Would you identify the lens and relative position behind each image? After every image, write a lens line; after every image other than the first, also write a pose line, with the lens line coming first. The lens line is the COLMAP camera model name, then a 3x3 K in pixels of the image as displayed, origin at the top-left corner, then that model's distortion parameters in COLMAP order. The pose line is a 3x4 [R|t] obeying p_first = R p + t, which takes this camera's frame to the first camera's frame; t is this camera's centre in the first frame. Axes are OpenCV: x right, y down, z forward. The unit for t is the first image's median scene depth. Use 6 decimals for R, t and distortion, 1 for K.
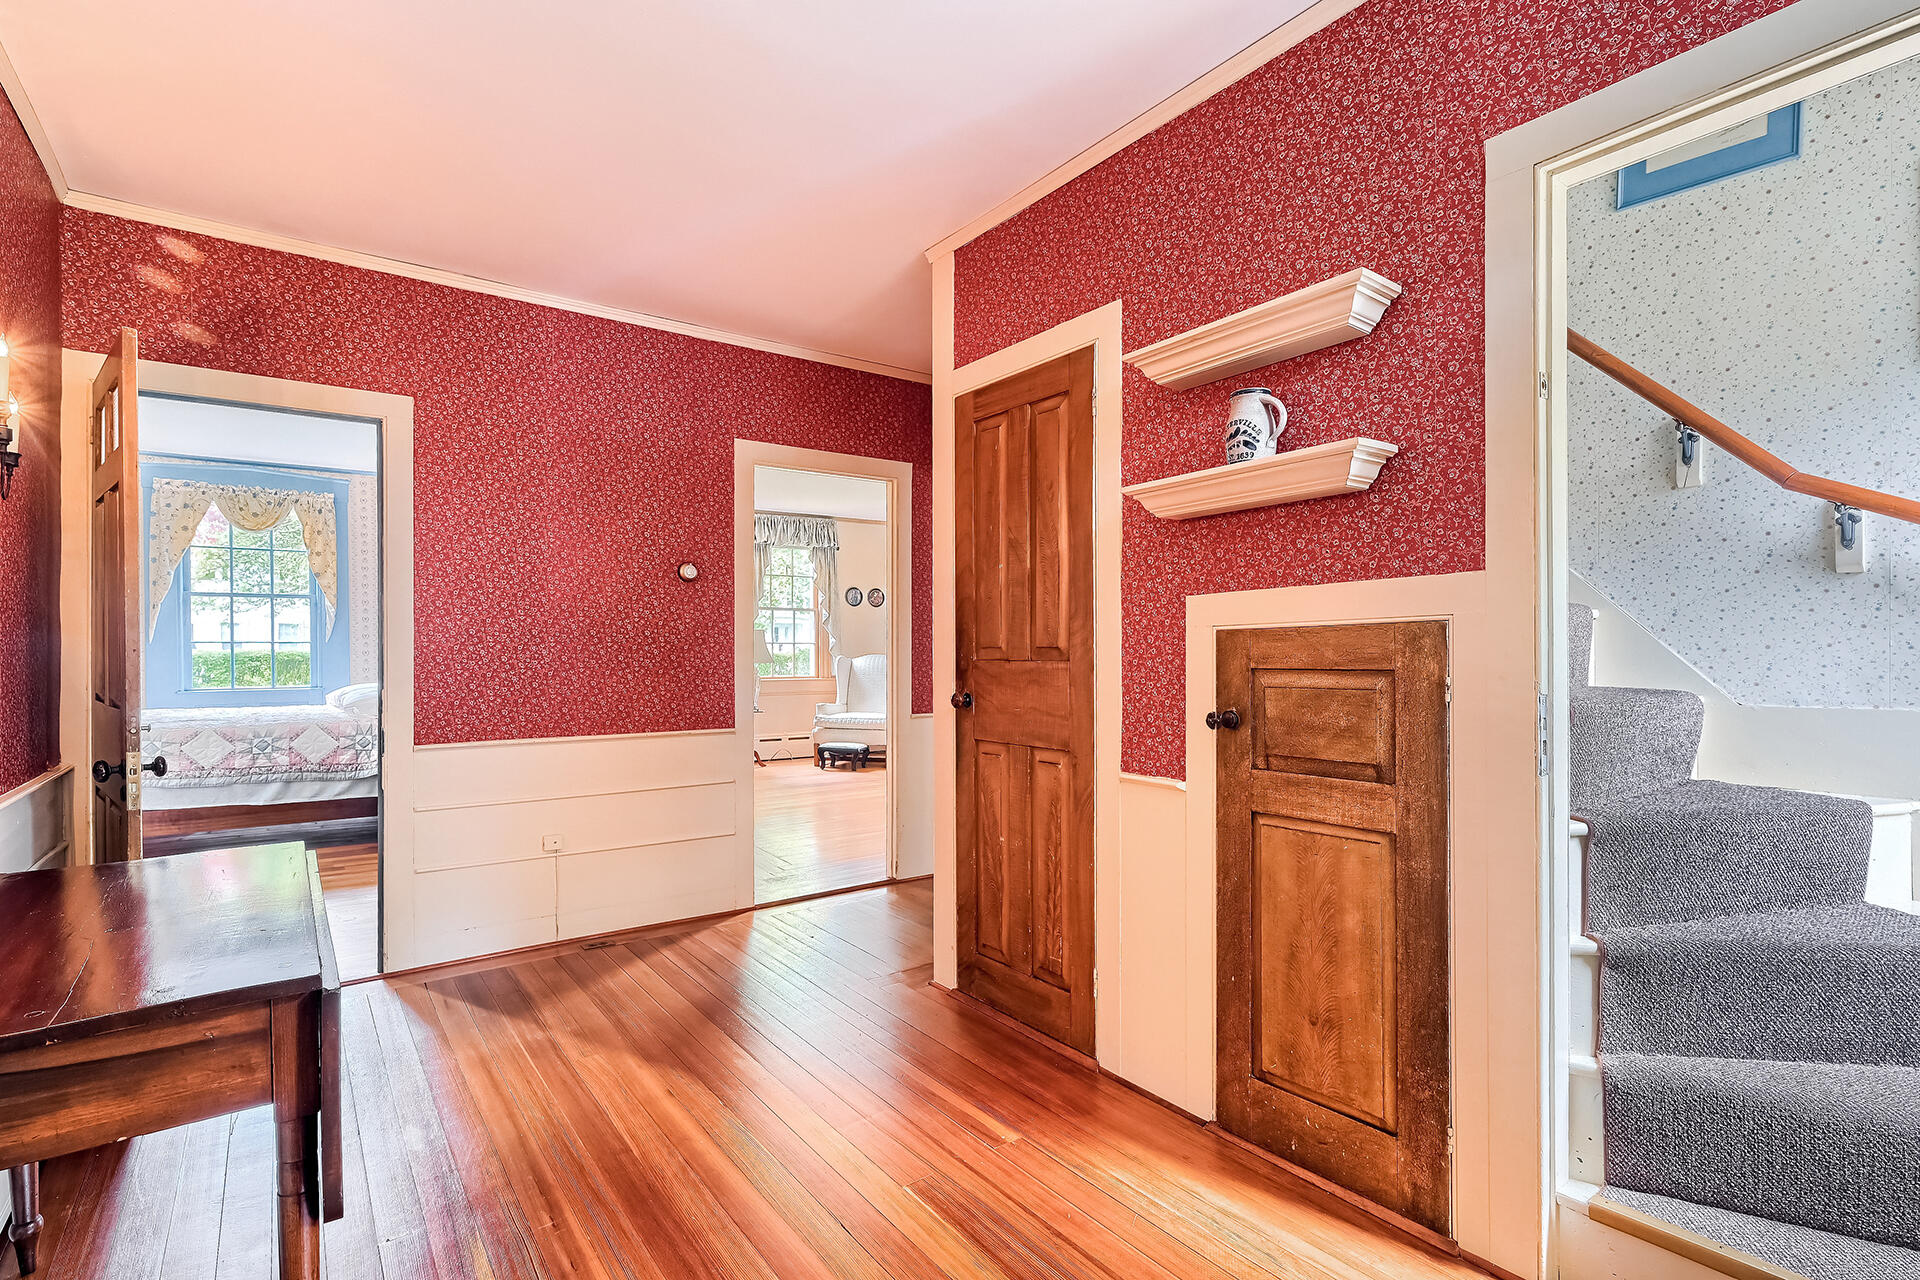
lens RADIAL K [[884.3, 0, 964.2], [0, 884.3, 650.7], [0, 0, 1]] dist [-0.005460, -0.000197]
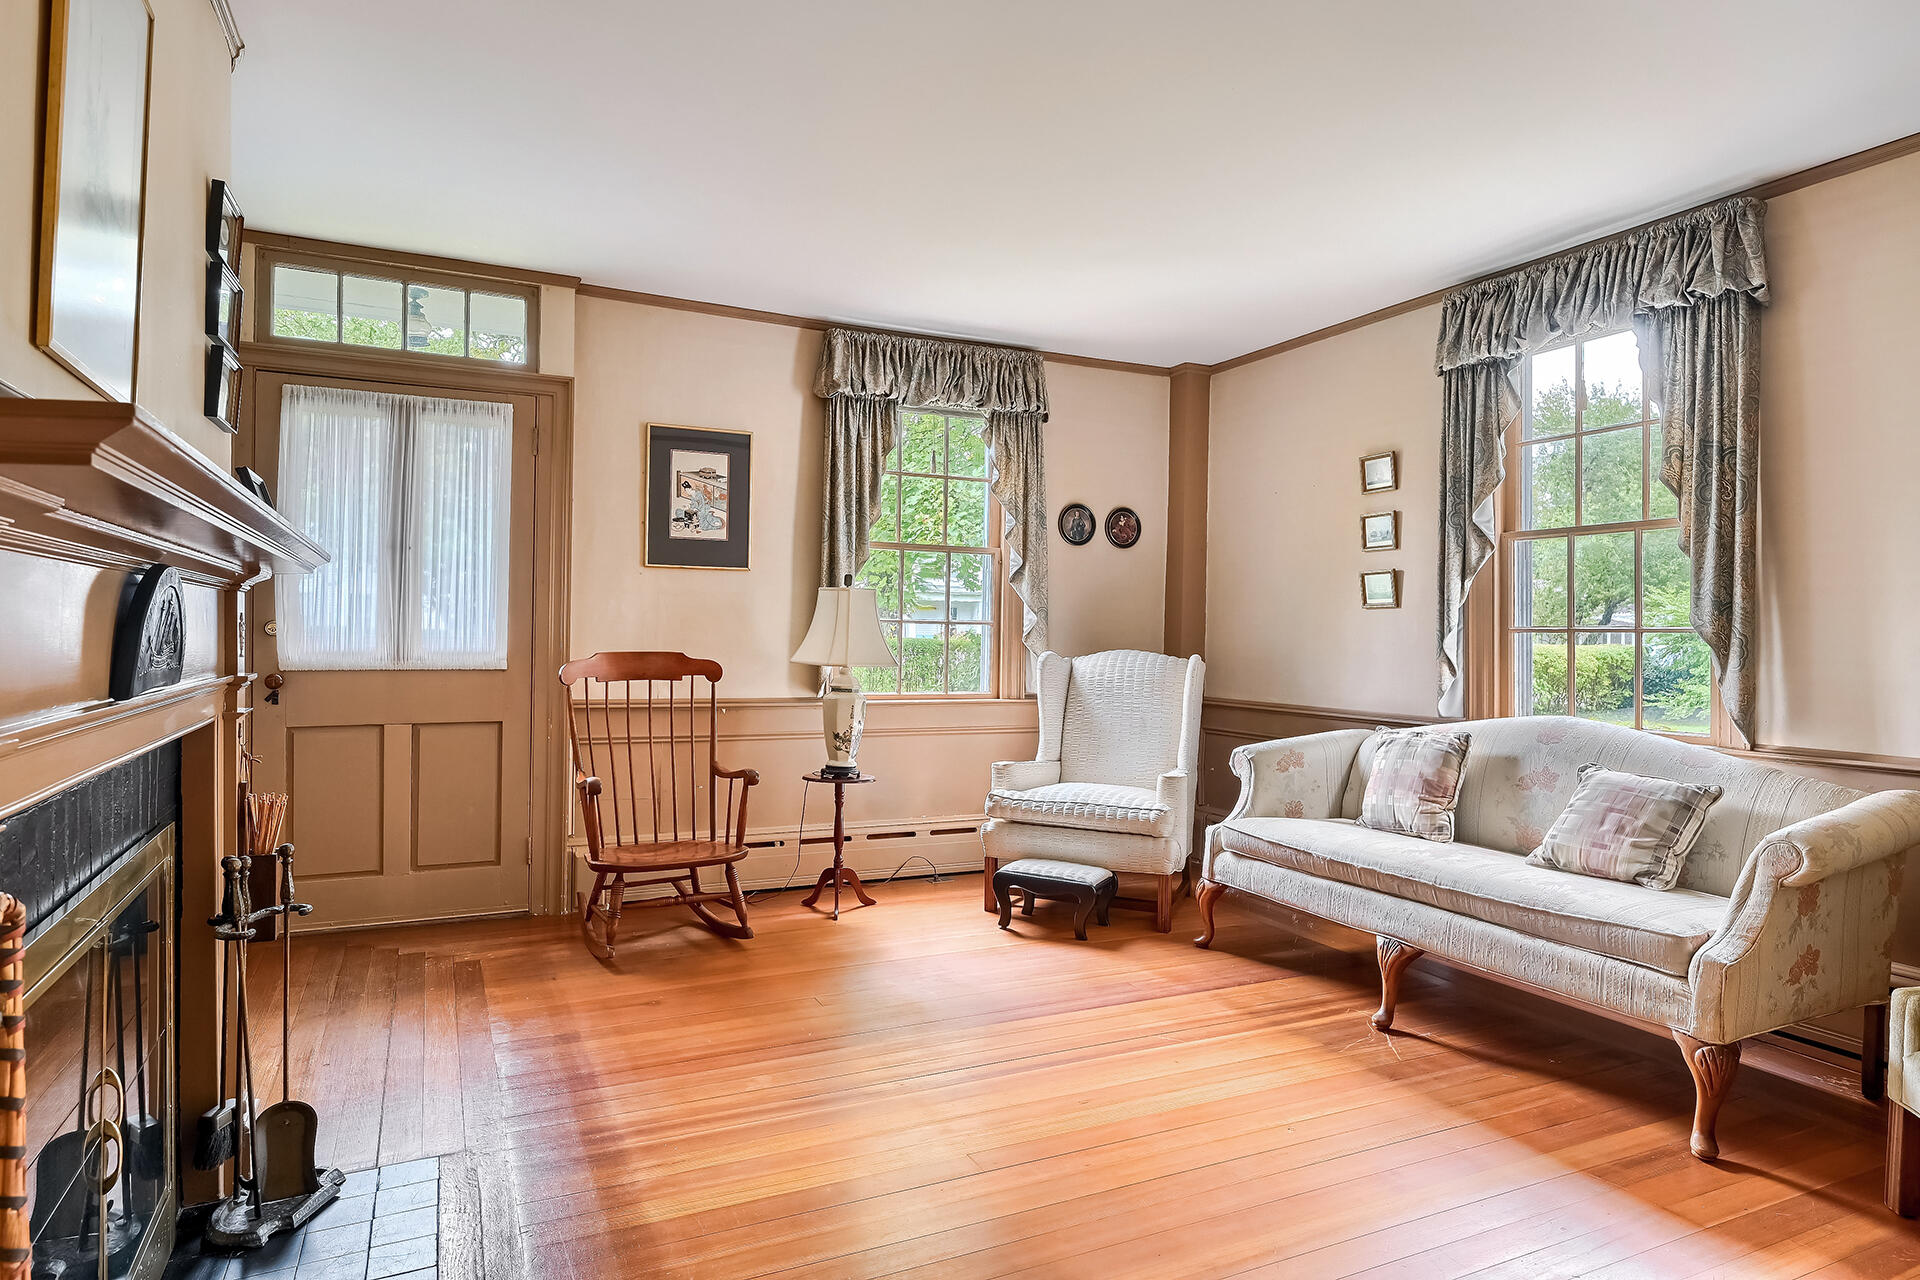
lens RADIAL K [[1149.6, 0, 962.5], [0, 1149.6, 636.3], [0, 0, 1]] dist [0.002061, 0.000350]
pose [[0.979566, 0.015652, -0.200512, -0.064696], [-0.016461, 0.999862, -0.002366, 0.000070], [0.200448, 0.005618, 0.979688, 0.415067]]
